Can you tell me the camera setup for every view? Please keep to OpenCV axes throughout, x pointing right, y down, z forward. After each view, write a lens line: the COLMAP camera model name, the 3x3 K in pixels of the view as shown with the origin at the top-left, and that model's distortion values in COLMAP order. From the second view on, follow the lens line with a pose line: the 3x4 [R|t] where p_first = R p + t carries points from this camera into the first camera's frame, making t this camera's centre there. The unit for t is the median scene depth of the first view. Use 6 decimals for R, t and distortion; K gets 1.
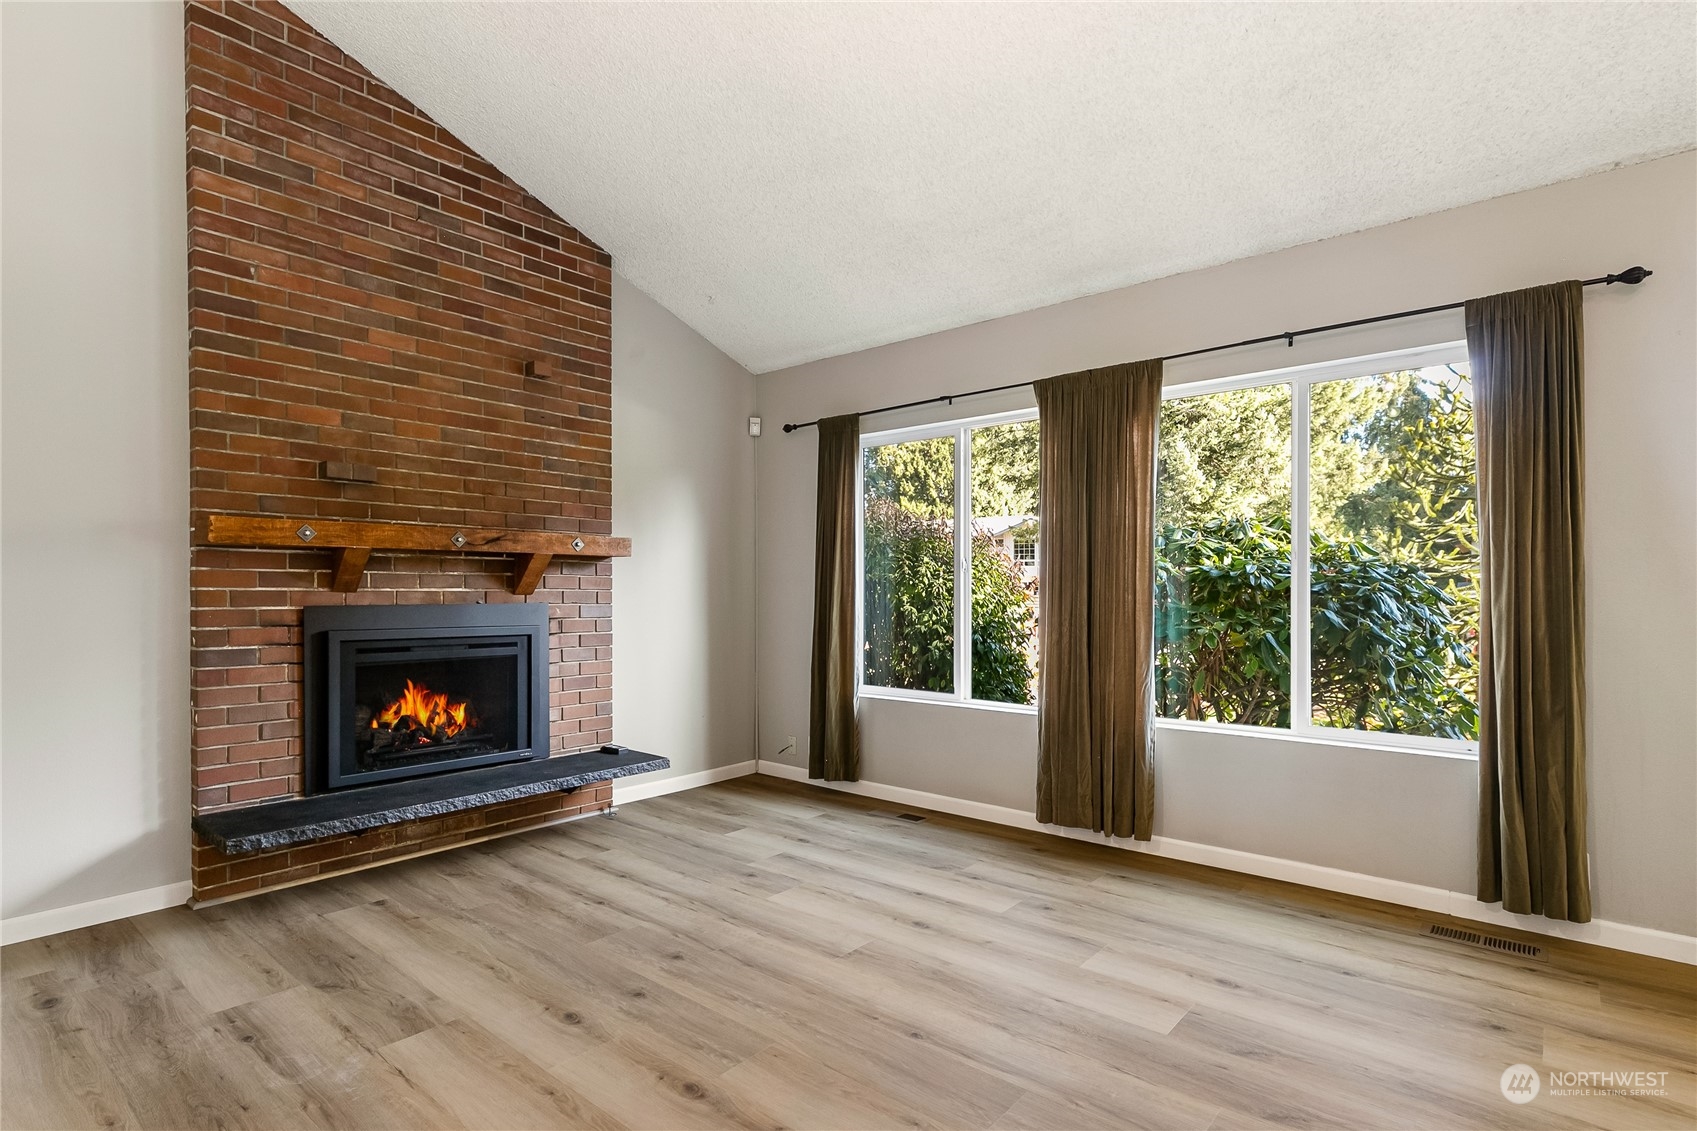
lens RADIAL K [[852.2, 0, 865.8], [0, 852.2, 603.3], [0, 0, 1]] dist [0.003211, 0.000416]
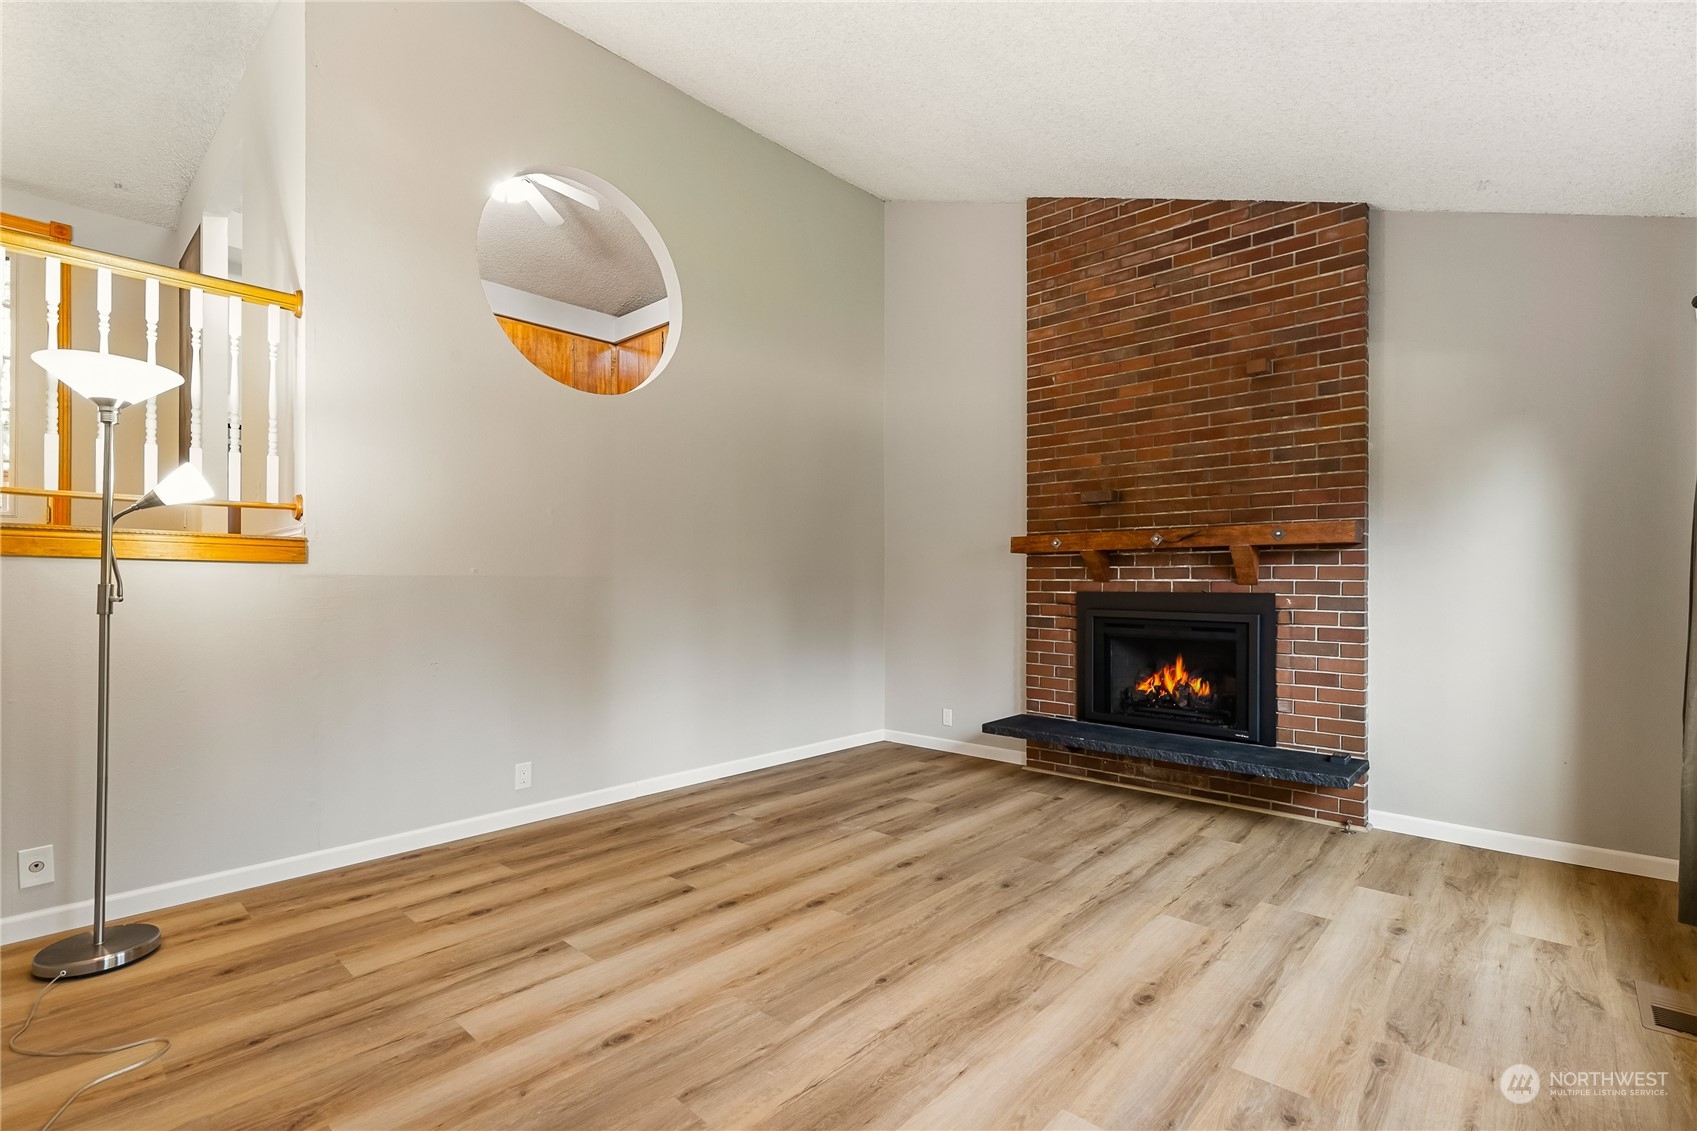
lens RADIAL K [[793.2, 0, 843.7], [0, 793.2, 582.9], [0, 0, 1]] dist [0.003717, 0.000151]
pose [[-0.069590, 0.002789, -0.997572, 0.720568], [-0.013924, 0.999896, 0.003767, -0.010503], [0.997479, 0.014152, -0.069544, 0.667774]]
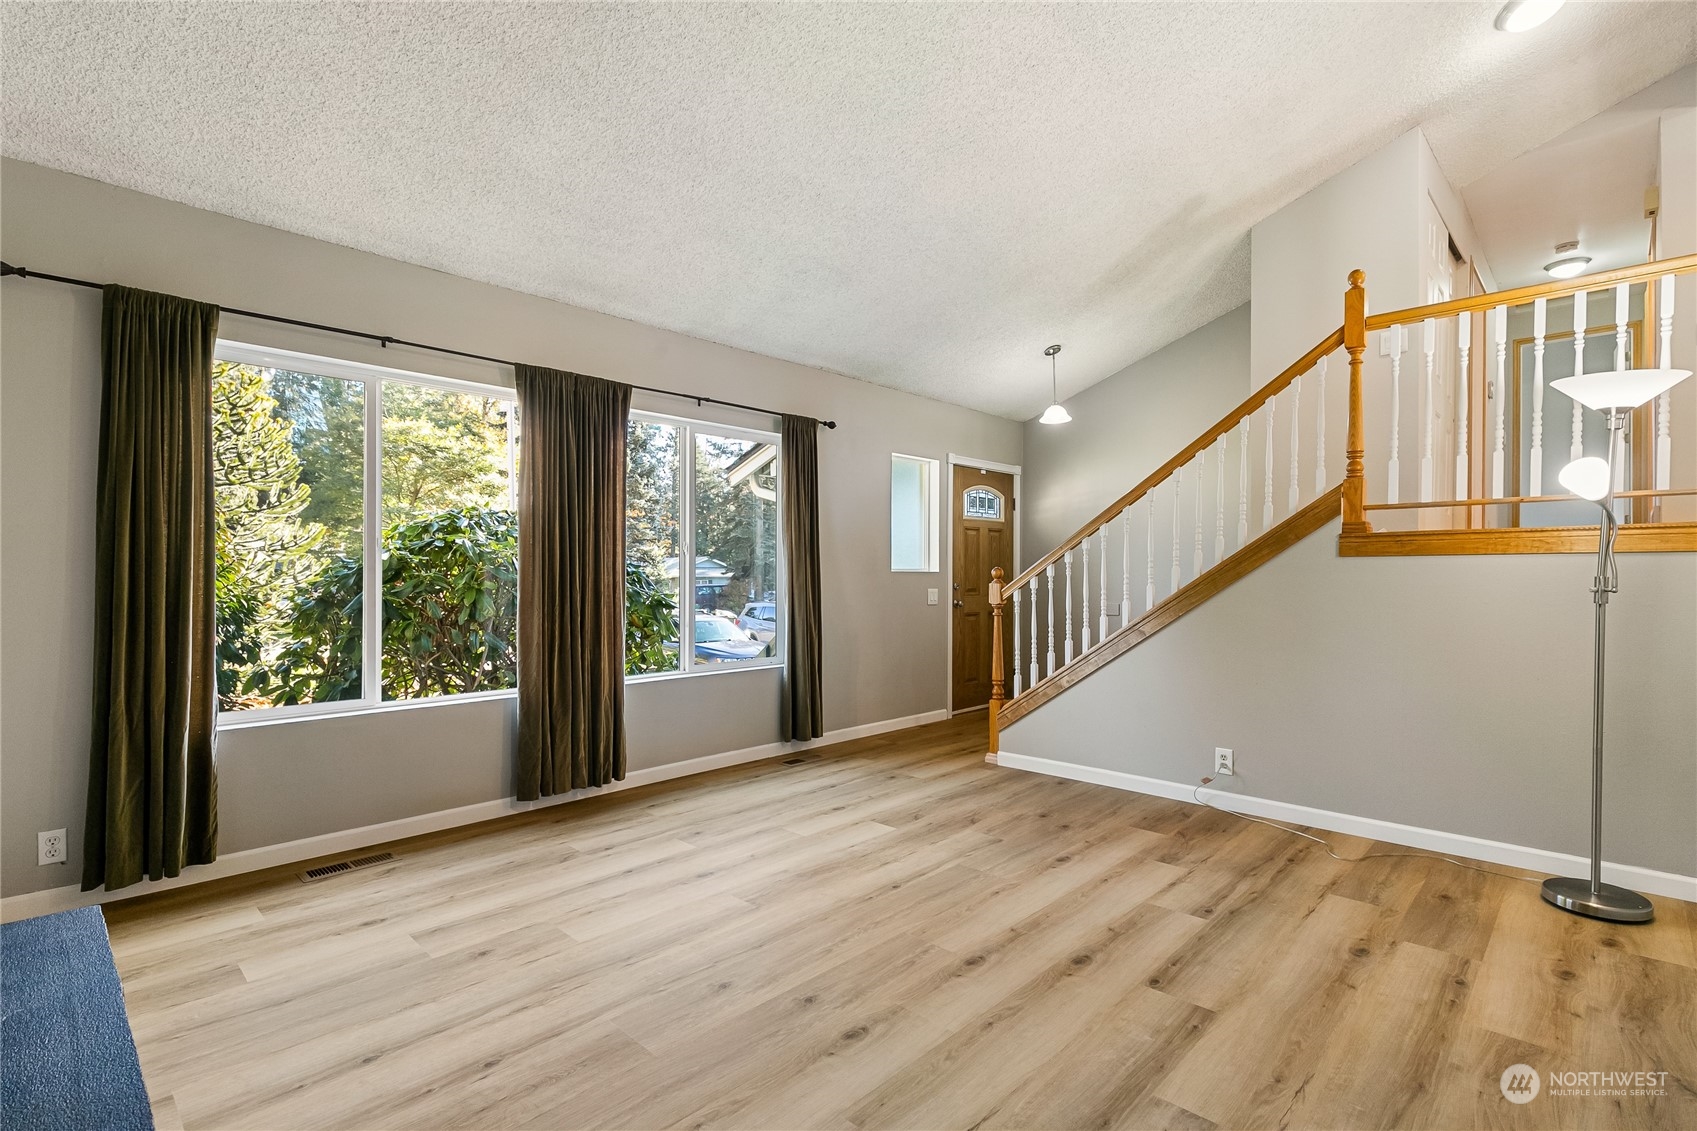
lens RADIAL K [[768.8, 0, 874.5], [0, 768.8, 553.5], [0, 0, 1]] dist [0.000392, 0.000174]
pose [[0.057577, 0.027542, 0.997961, -0.802643], [0.014507, 0.999491, -0.028421, -0.003634], [-0.998236, 0.016114, 0.057148, 0.627801]]
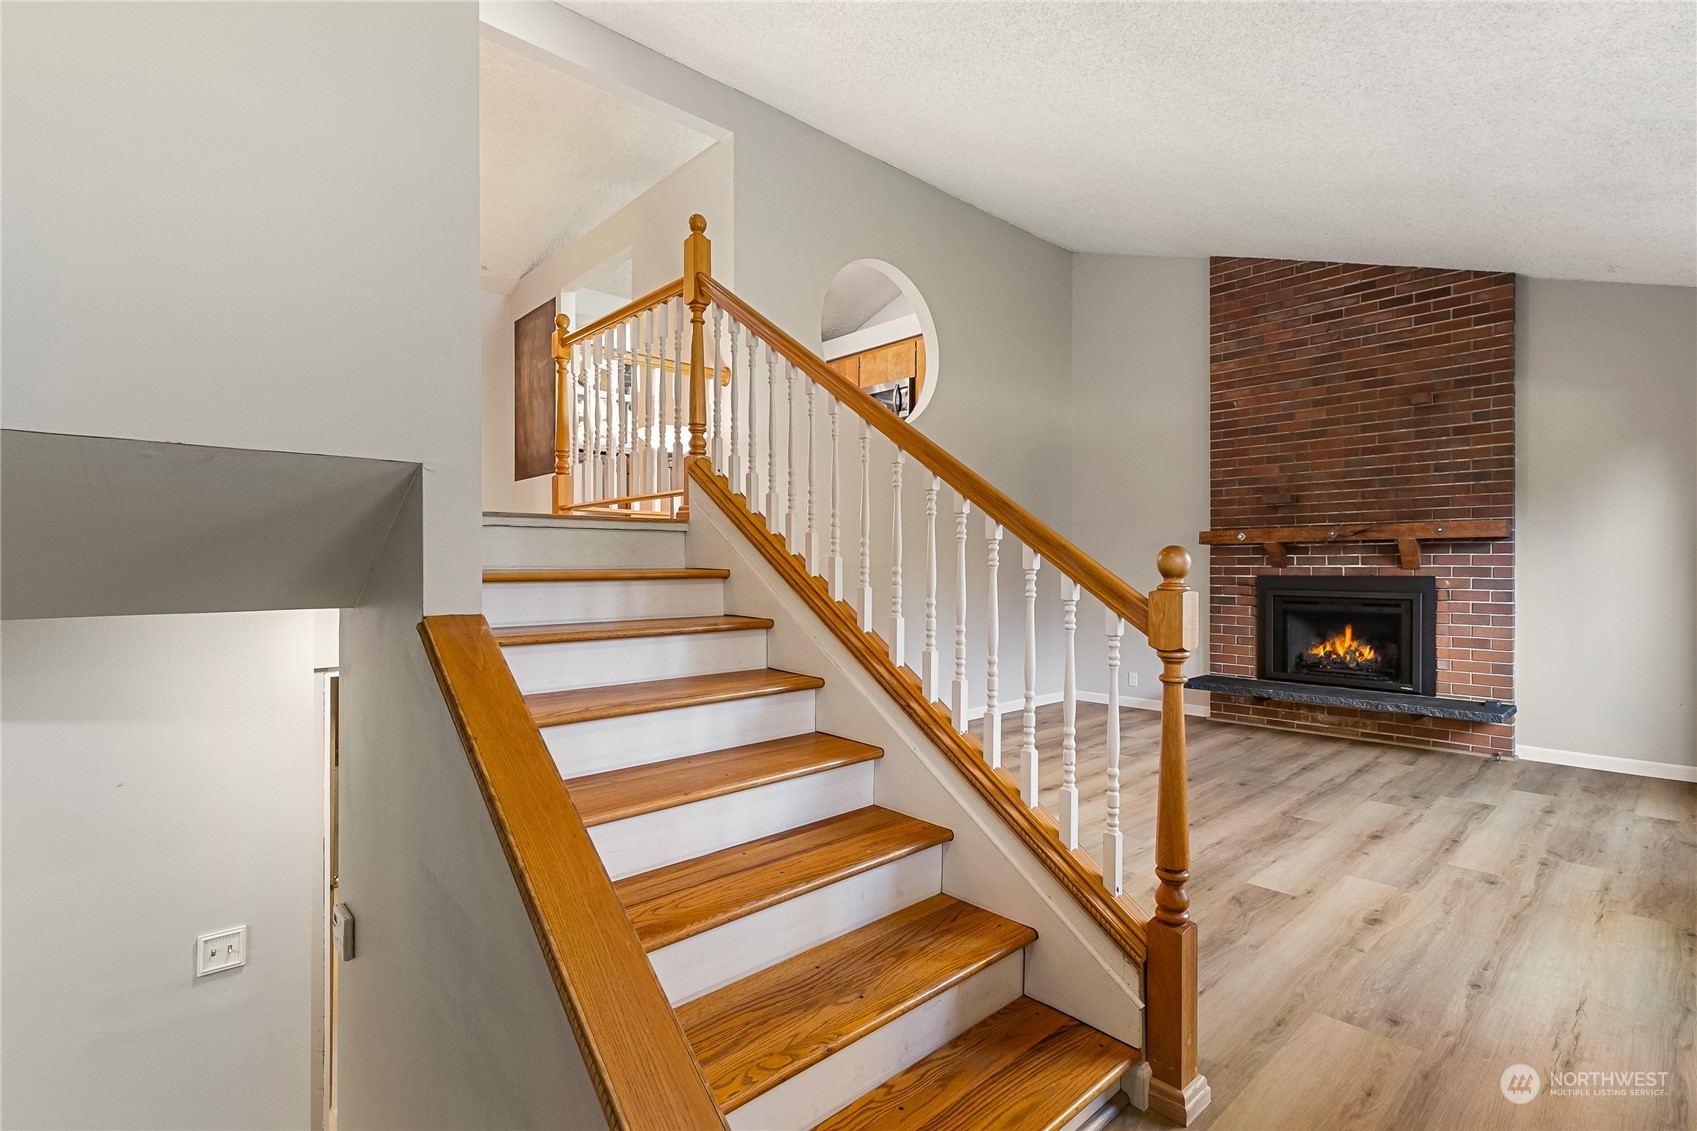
lens RADIAL K [[811.6, 0, 819.1], [0, 811.6, 570.7], [0, 0, 1]] dist [-0.001052, 0.001012]
pose [[-0.163517, 0.003127, -0.986535, 1.181180], [-0.012621, 0.999907, 0.005262, -0.003755], [0.986460, 0.013312, -0.163463, 0.342407]]
